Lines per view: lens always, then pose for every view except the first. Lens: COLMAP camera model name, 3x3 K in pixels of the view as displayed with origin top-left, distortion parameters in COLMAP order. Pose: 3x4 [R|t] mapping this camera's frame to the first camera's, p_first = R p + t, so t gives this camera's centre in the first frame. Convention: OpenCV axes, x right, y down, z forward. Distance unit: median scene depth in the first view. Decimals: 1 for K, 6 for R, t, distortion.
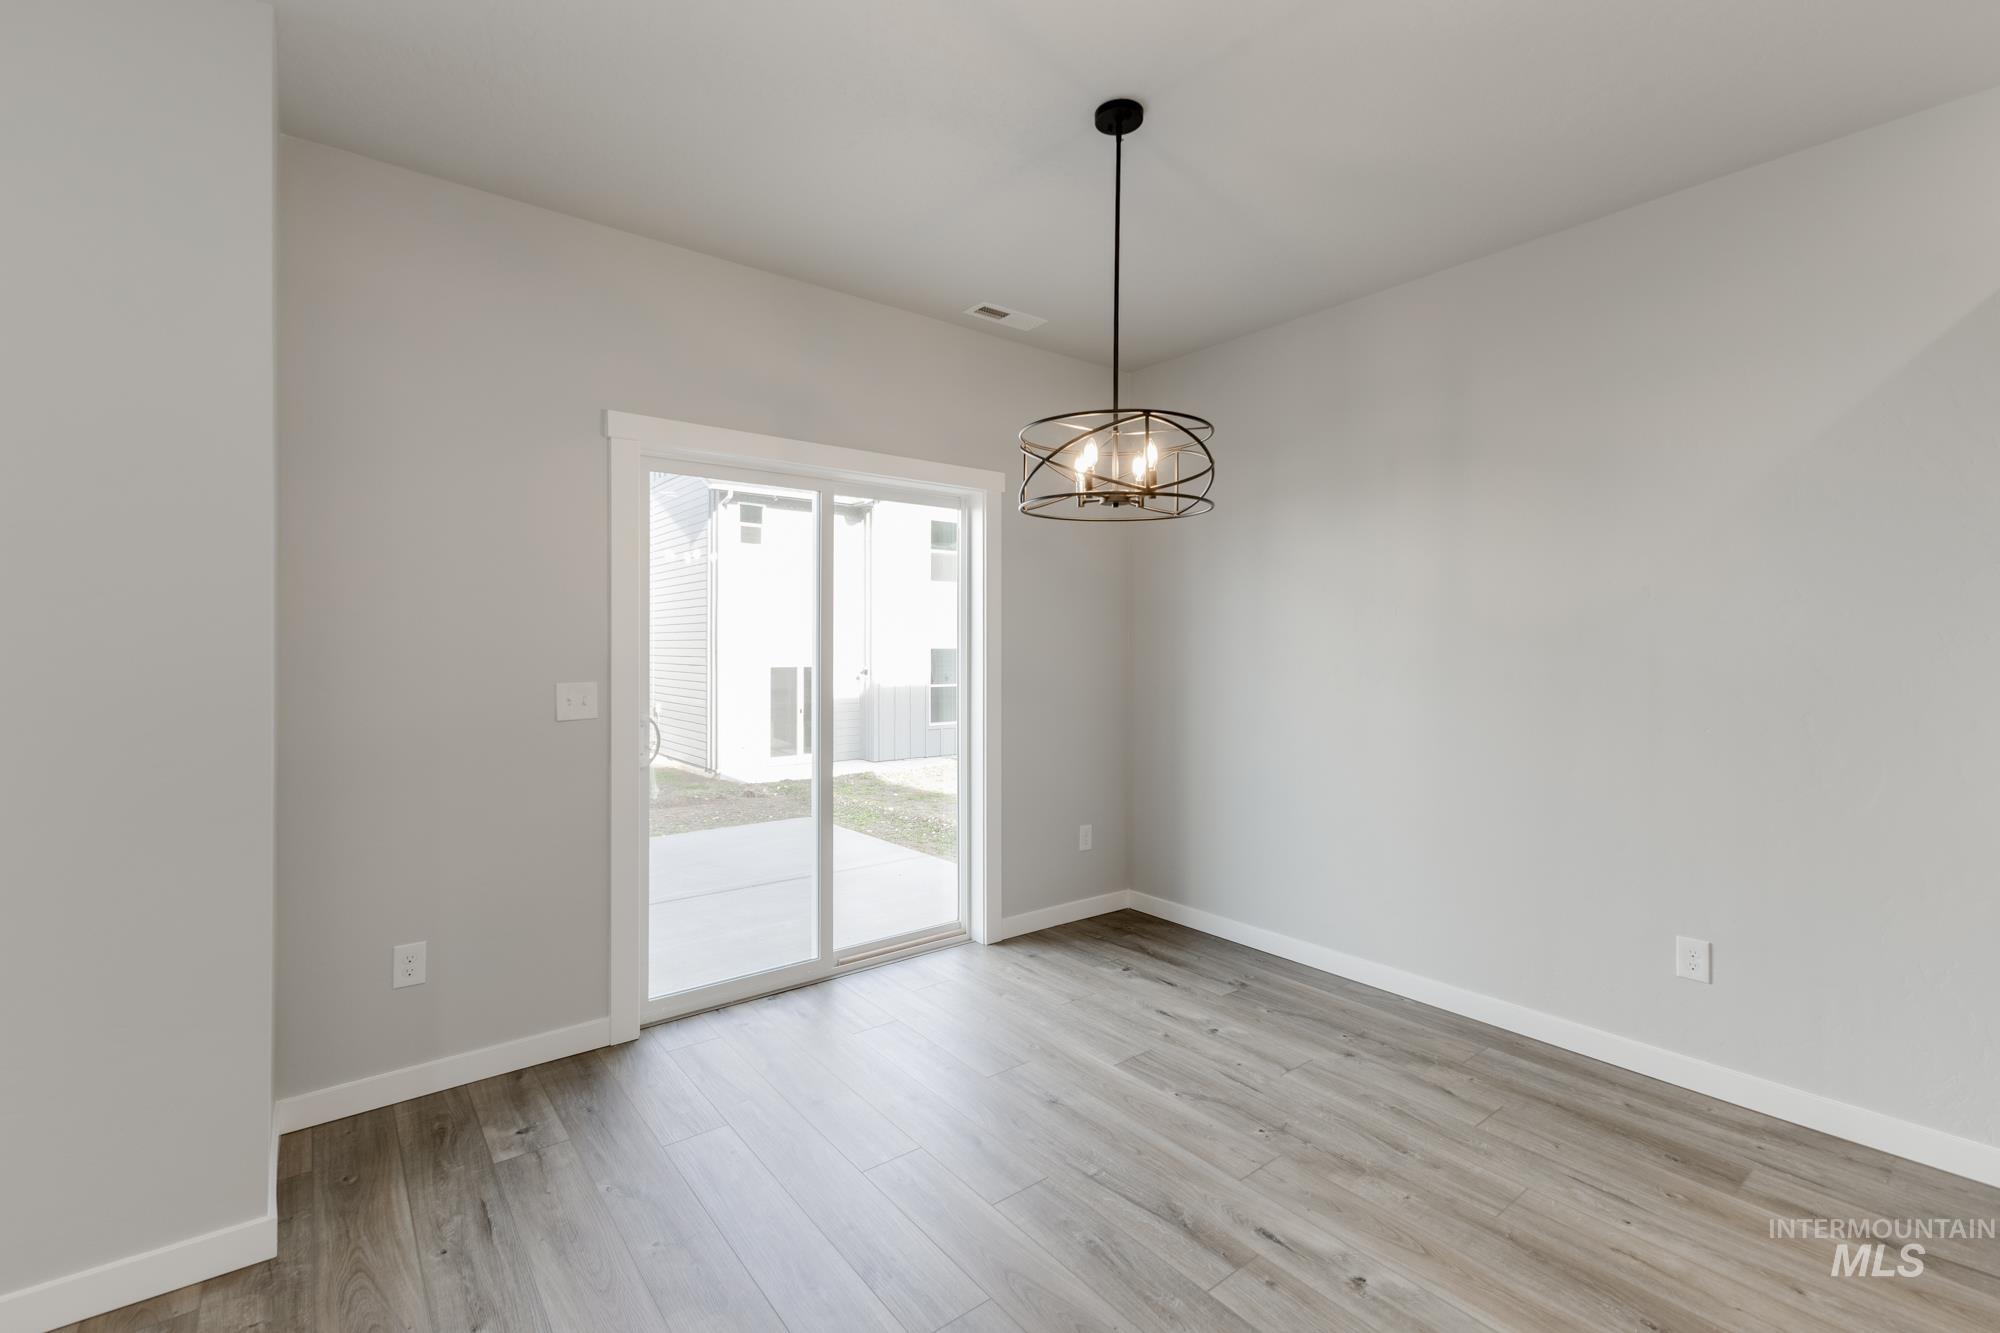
lens RADIAL K [[874.3, 0, 1006.2], [0, 874.3, 652.7], [0, 0, 1]] dist [0.009722, 0.000163]
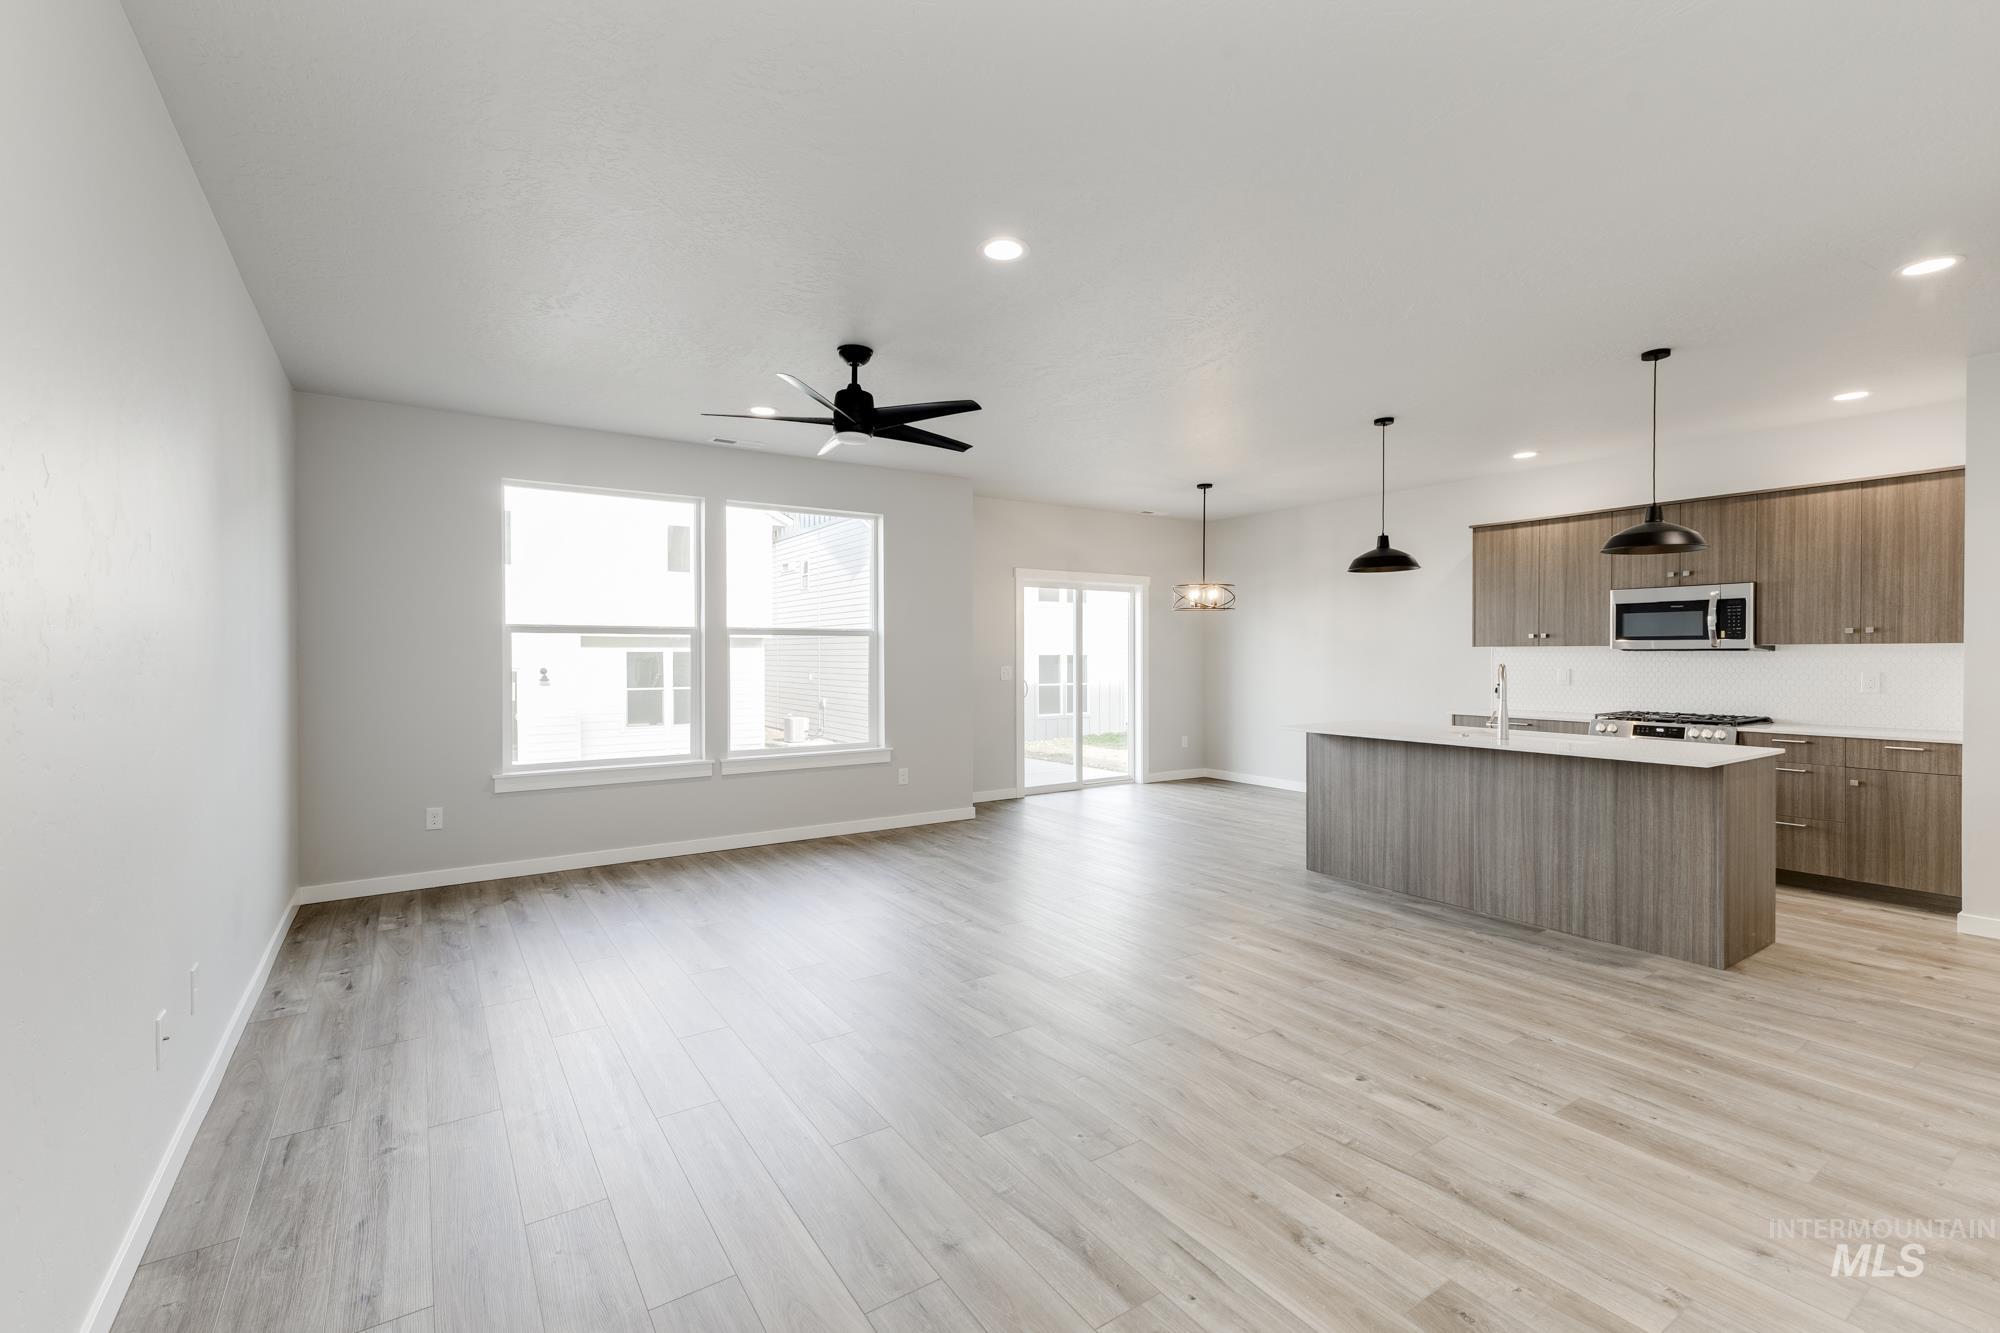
lens RADIAL K [[874.3, 0, 1006.2], [0, 874.3, 652.7], [0, 0, 1]] dist [0.009722, 0.000163]
pose [[0.996643, 0.013688, -0.080724, -0.218140], [-0.014116, 0.999889, -0.004735, 0.003367], [0.080650, 0.005858, 0.996725, -1.464258]]
